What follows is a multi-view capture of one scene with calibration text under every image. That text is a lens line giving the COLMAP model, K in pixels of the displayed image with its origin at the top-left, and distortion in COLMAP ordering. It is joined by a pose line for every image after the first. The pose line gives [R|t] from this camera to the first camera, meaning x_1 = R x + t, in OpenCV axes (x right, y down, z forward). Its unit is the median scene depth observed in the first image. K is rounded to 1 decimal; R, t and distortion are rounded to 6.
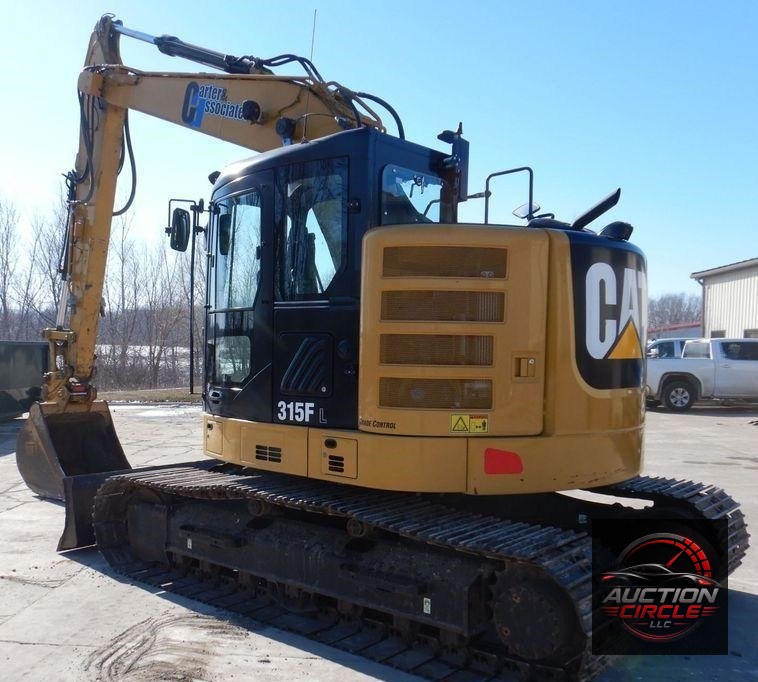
lens RADIAL K [[771.9, 0, 323.5], [0, 771.9, 374.2], [0, 0, 1]] dist [0.001264, 0.001758]
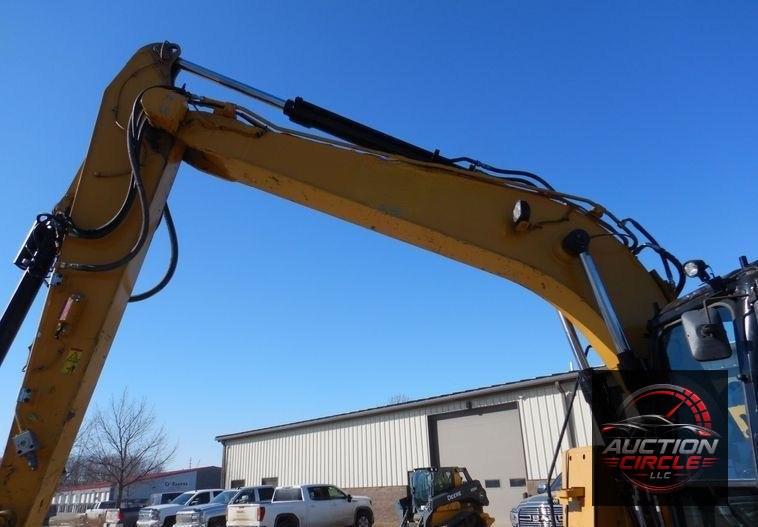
lens RADIAL K [[540.6, 0, 377.2], [0, 540.6, 284.5], [0, 0, 1]] dist [0.009258, -0.000814]
pose [[0.642590, 0.230047, 0.730860, -0.851152], [0.078785, 0.928970, -0.361675, -0.082969], [-0.762149, 0.289990, 0.578822, 1.093110]]
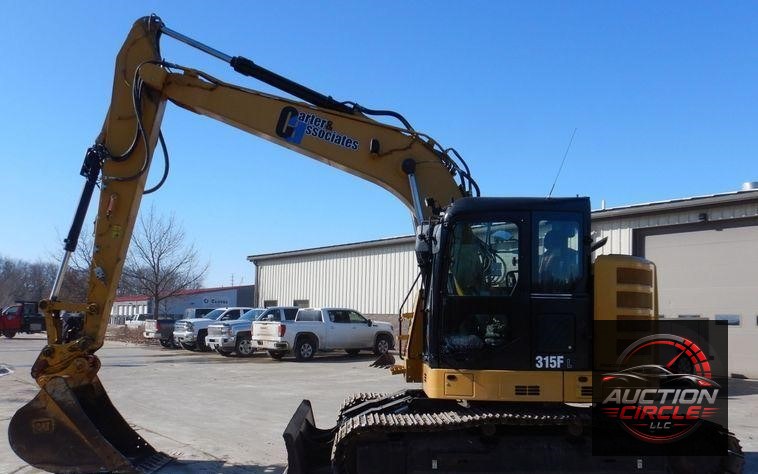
lens RADIAL K [[674.9, 0, 366.2], [0, 674.9, 283.2], [0, 0, 1]] dist [0.007576, 0.000437]
pose [[0.729752, 0.031931, 0.682966, -1.249146], [0.019497, 0.997531, -0.067471, -0.027471], [-0.683434, 0.062553, 0.727327, 0.216408]]
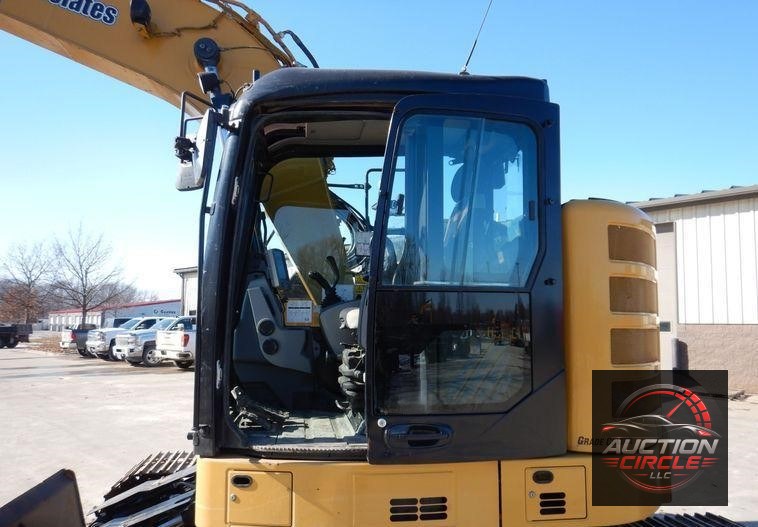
lens RADIAL K [[540.6, 0, 377.2], [0, 540.6, 284.5], [0, 0, 1]] dist [0.009258, -0.000814]
pose [[0.627817, 0.048306, 0.776860, -0.462686], [0.030140, 0.995815, -0.086278, -0.049304], [-0.777777, 0.077582, 0.623734, 0.724640]]
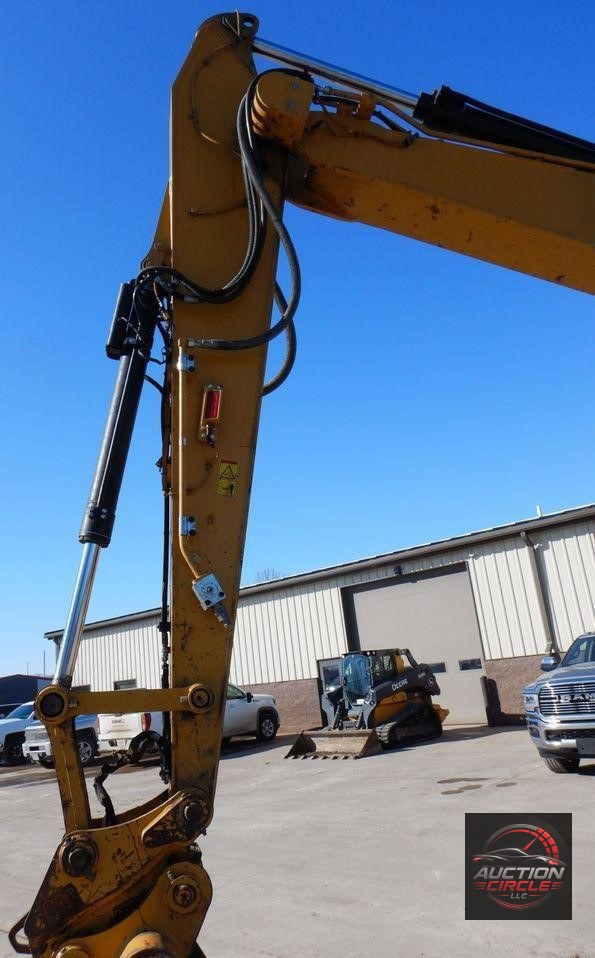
lens RADIAL K [[716.3, 0, 219.6], [0, 716.3, 502.9], [0, 0, 1]] dist [-0.001276, 0.001131]
pose [[0.639150, 0.119637, 0.759720, -1.064289], [0.134140, 0.955344, -0.263295, -0.086147], [-0.757294, 0.270194, 0.594560, 1.464470]]
